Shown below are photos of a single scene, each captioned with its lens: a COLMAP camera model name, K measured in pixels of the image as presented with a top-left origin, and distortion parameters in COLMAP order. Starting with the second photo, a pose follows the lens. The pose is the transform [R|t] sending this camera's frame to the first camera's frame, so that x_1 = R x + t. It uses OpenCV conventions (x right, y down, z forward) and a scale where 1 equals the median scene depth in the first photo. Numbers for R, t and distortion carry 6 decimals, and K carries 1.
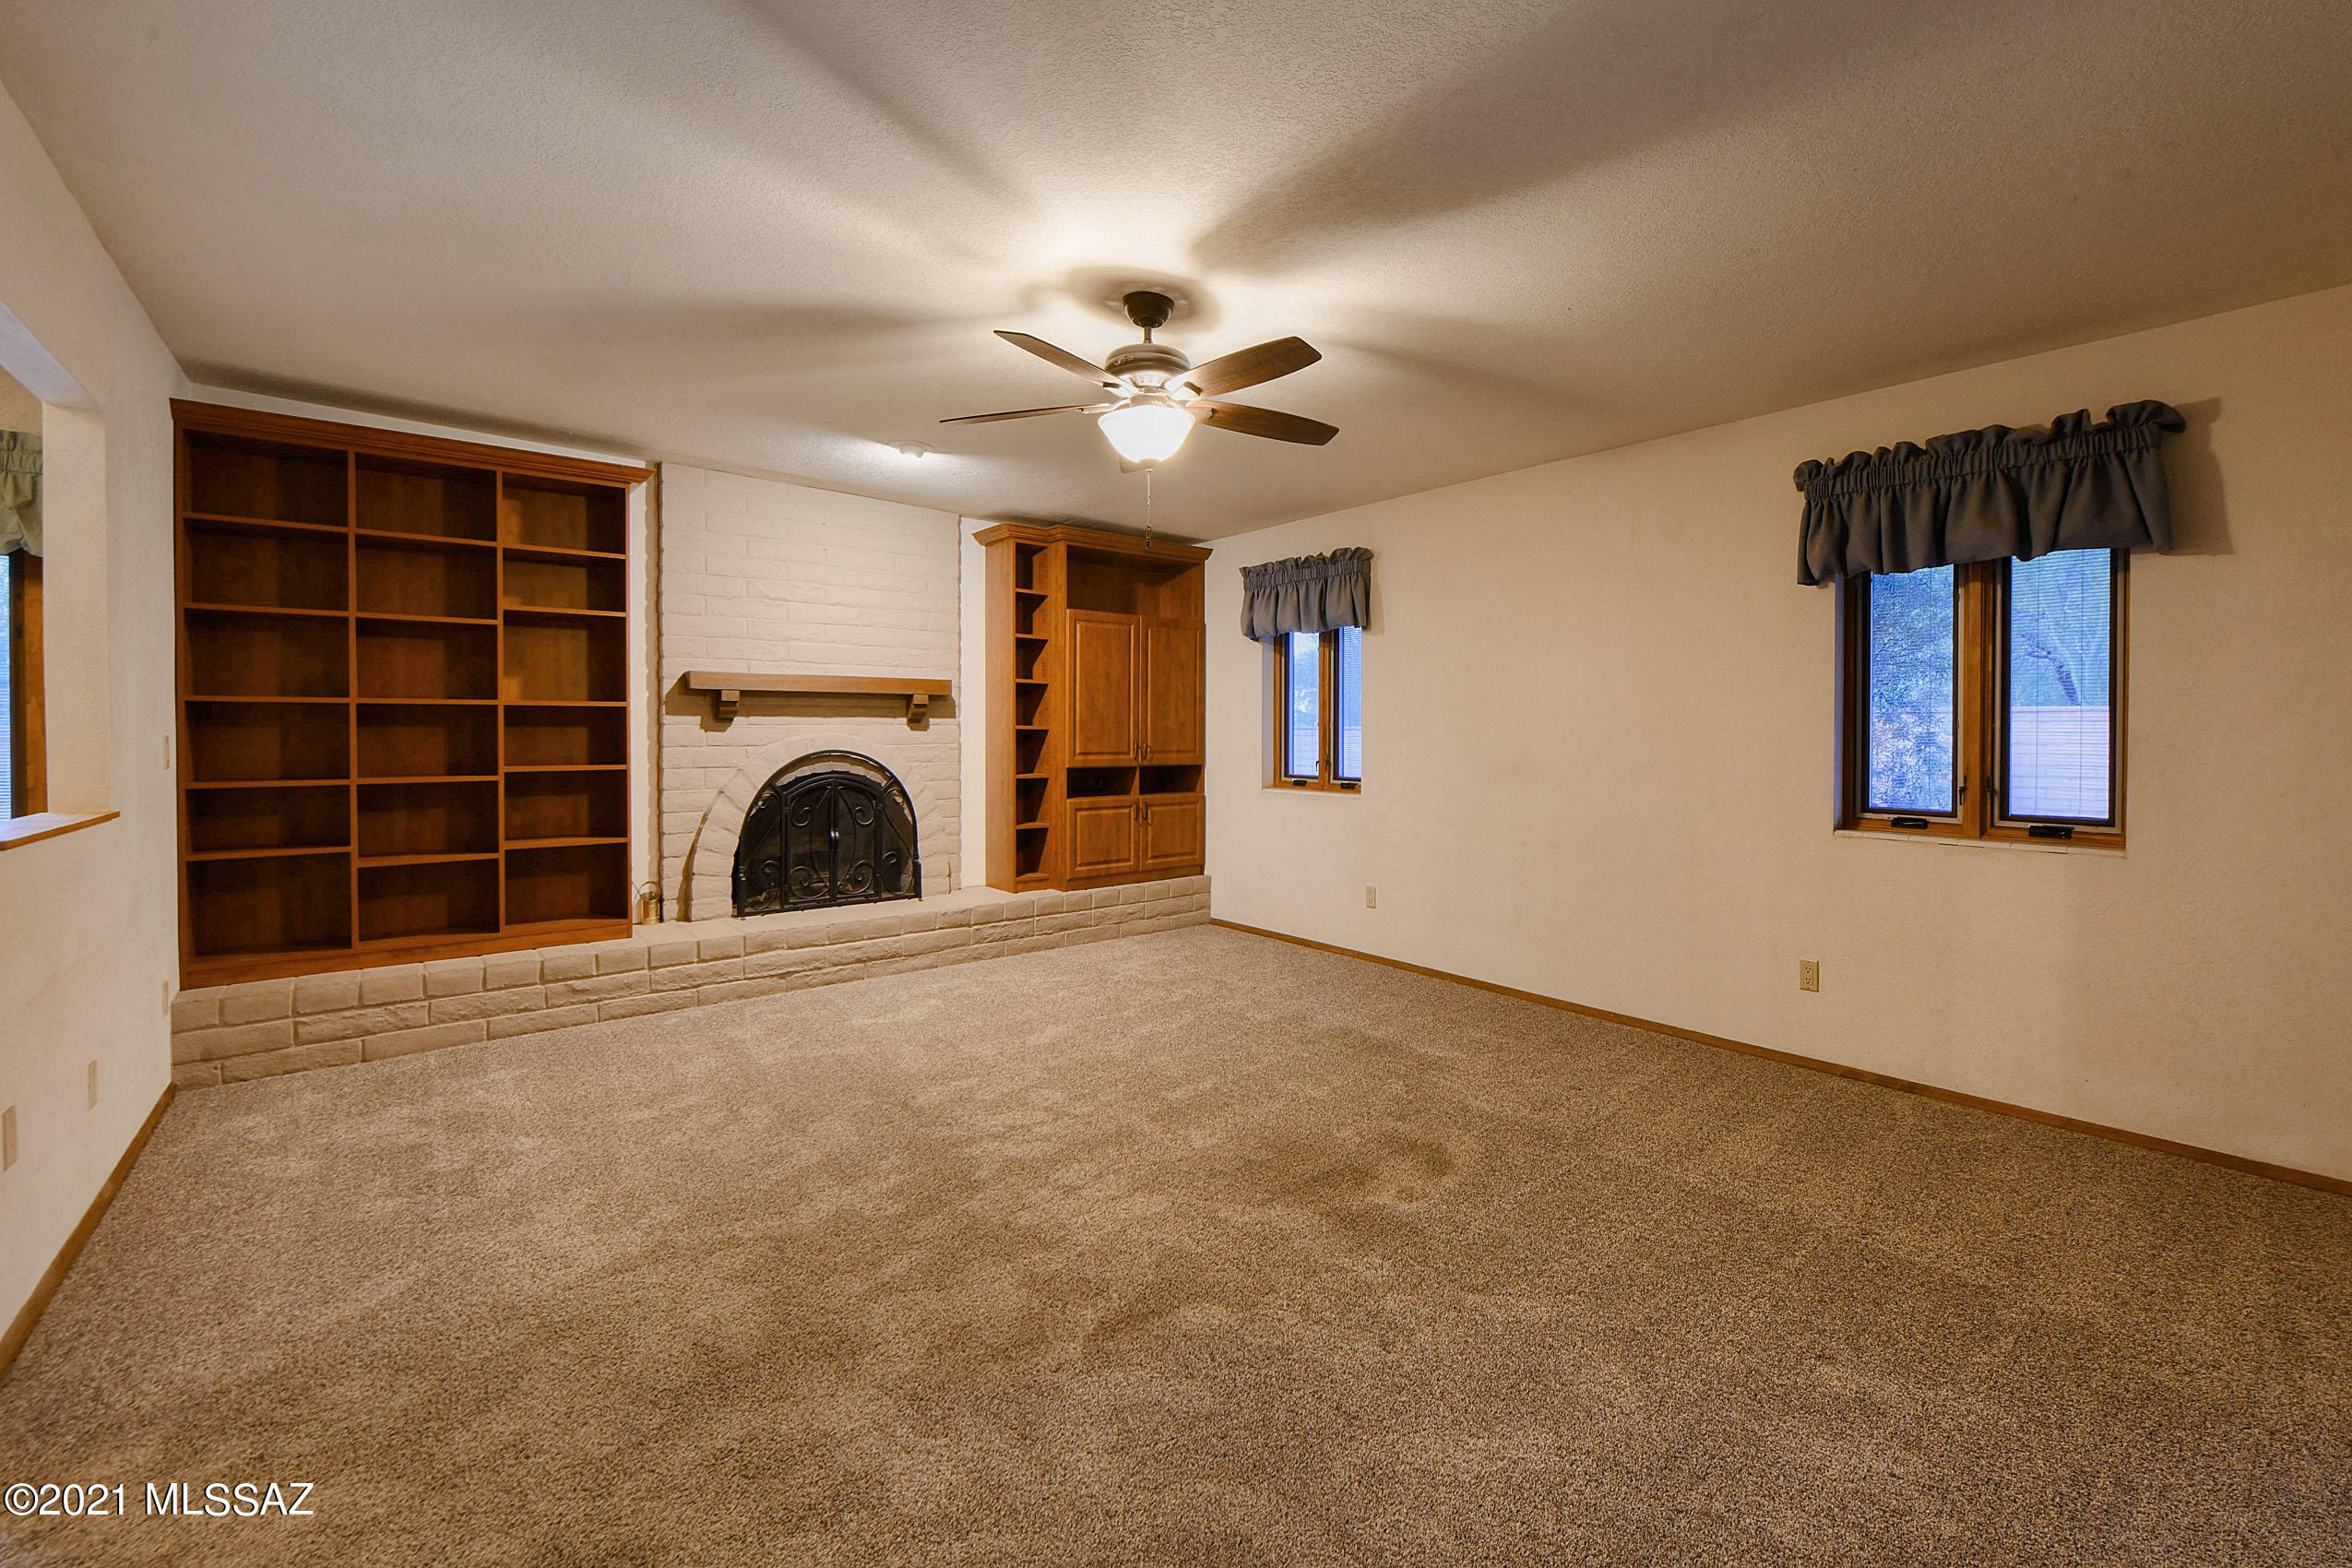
lens RADIAL K [[963.8, 0, 1255.9], [0, 963.8, 730.1], [0, 0, 1]] dist [0.017743, -0.000057]
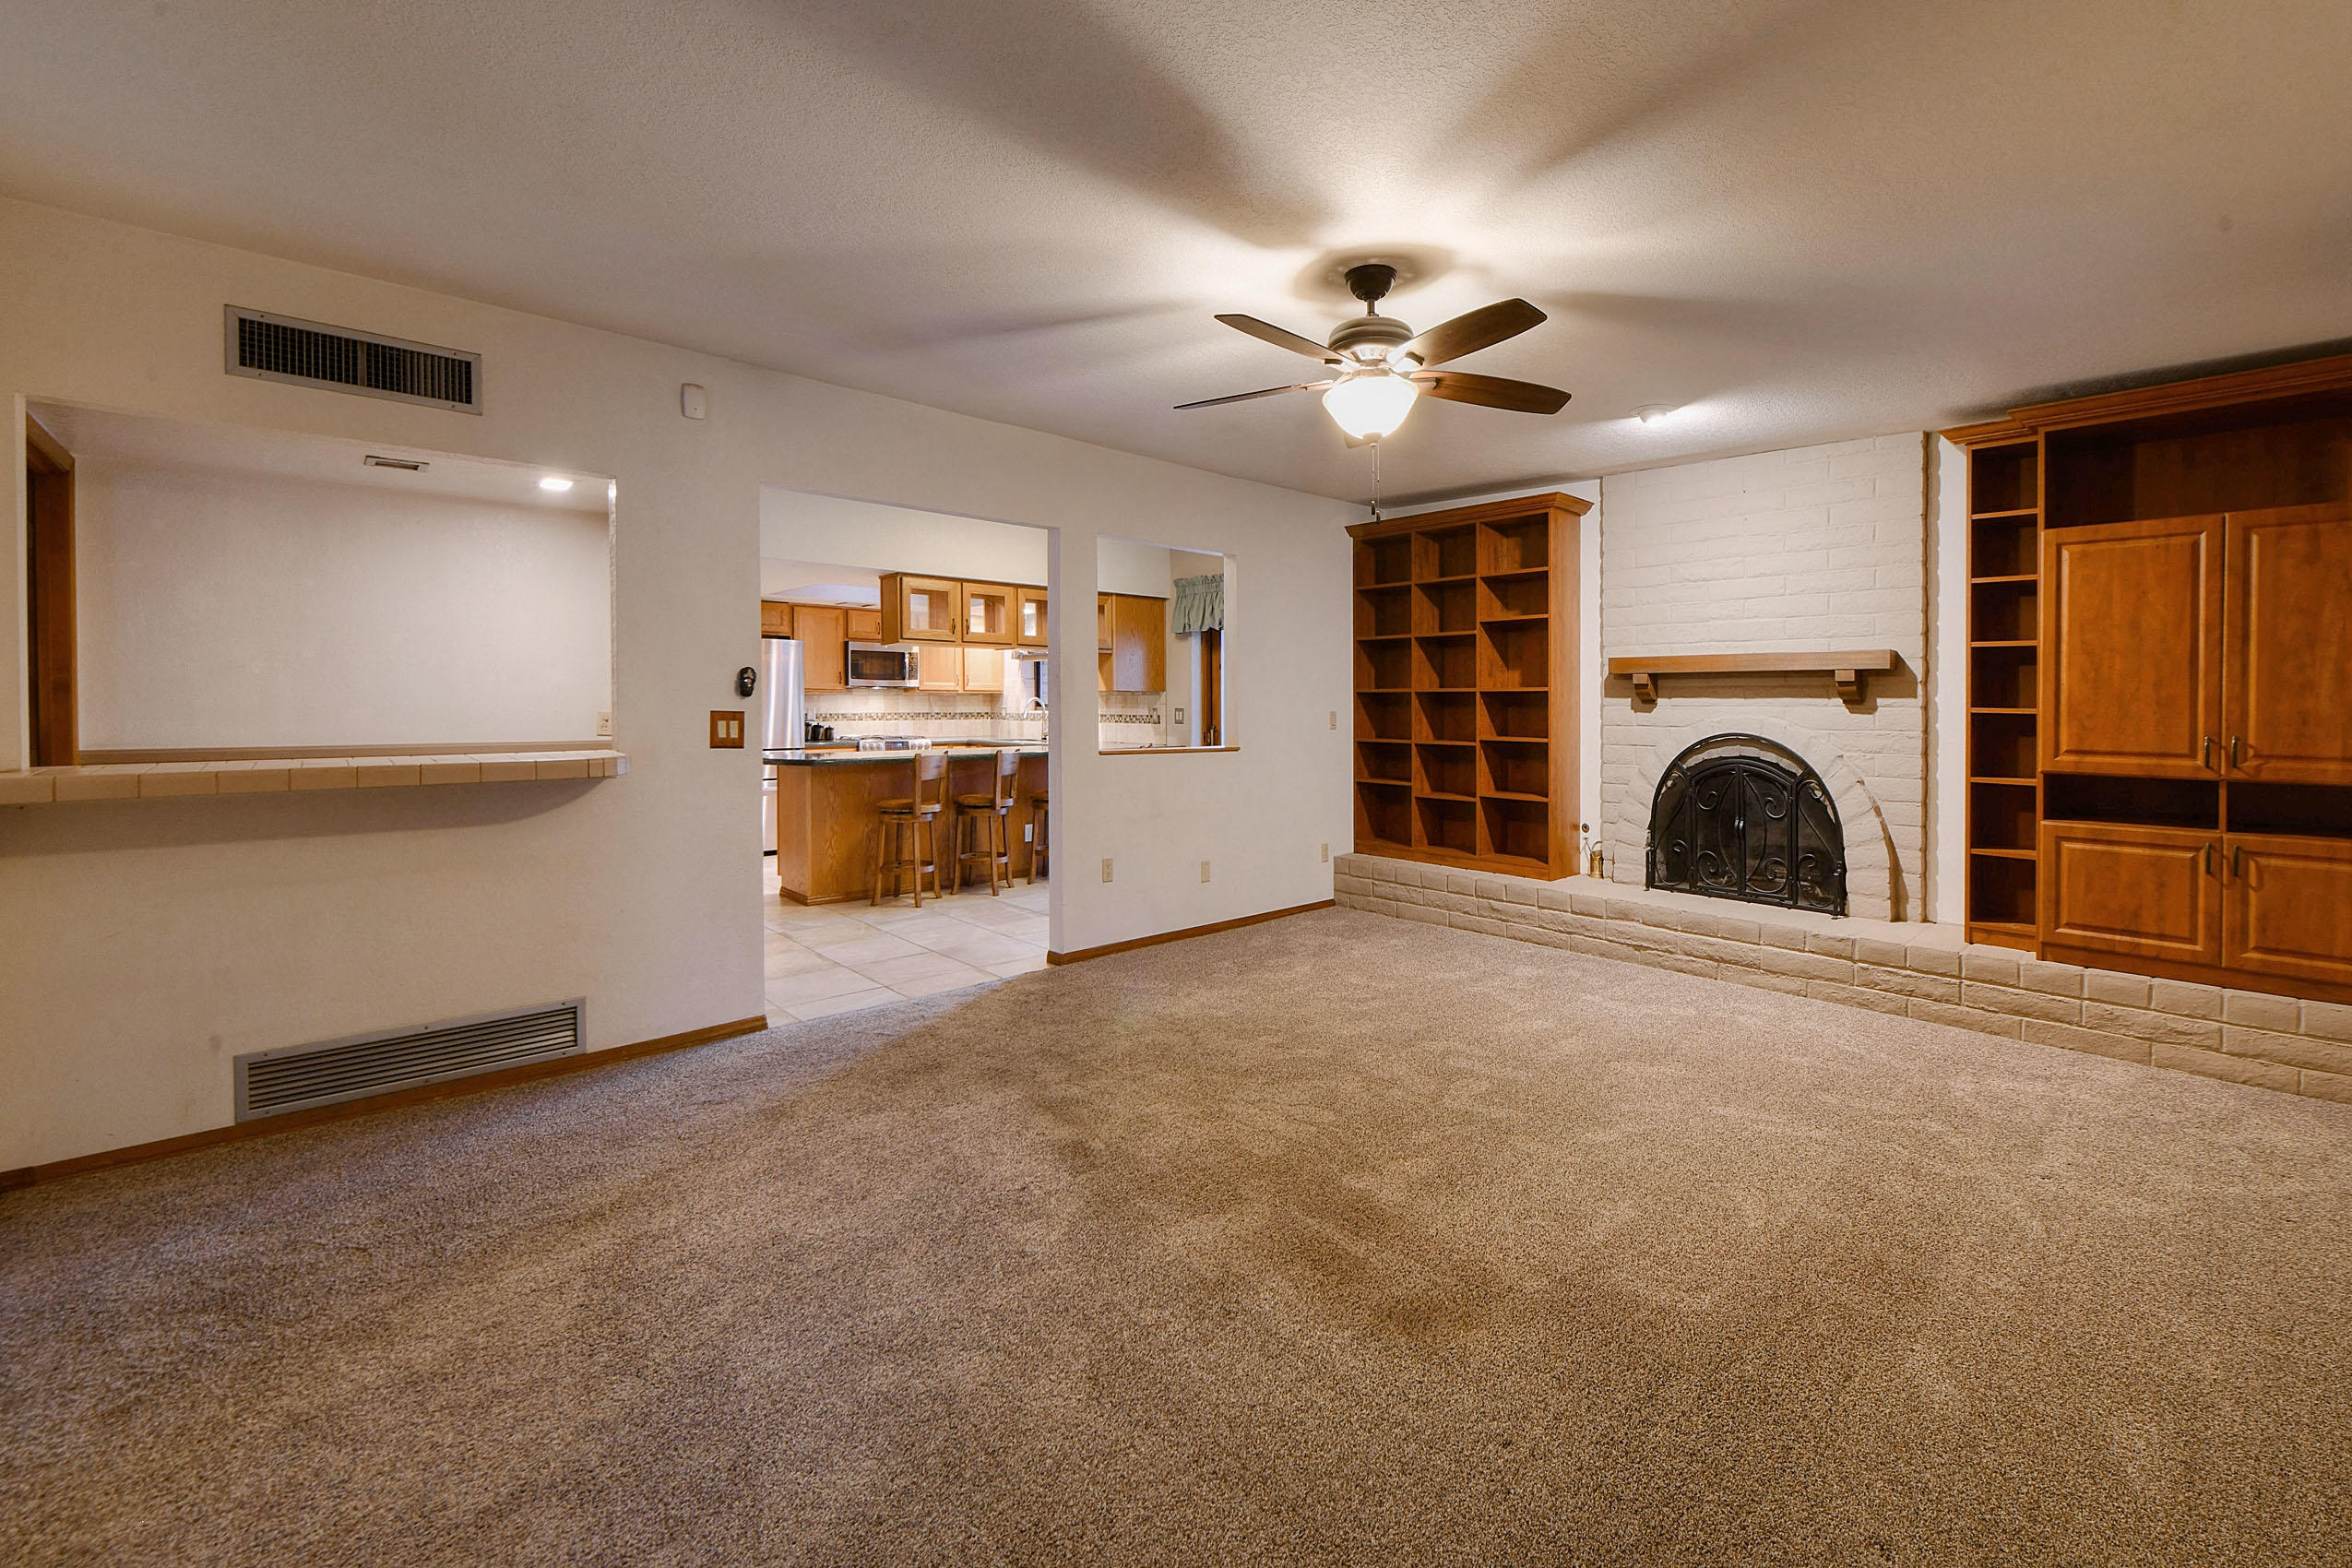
lens RADIAL K [[947.1, 0, 1175.0], [0, 947.1, 708.9], [0, 0, 1]] dist [-0.000239, 0.000084]
pose [[0.065481, 0.001794, -0.997852, 0.433467], [-0.011749, 0.999930, 0.001027, 0.002471], [0.997785, 0.011657, 0.065497, 0.388452]]
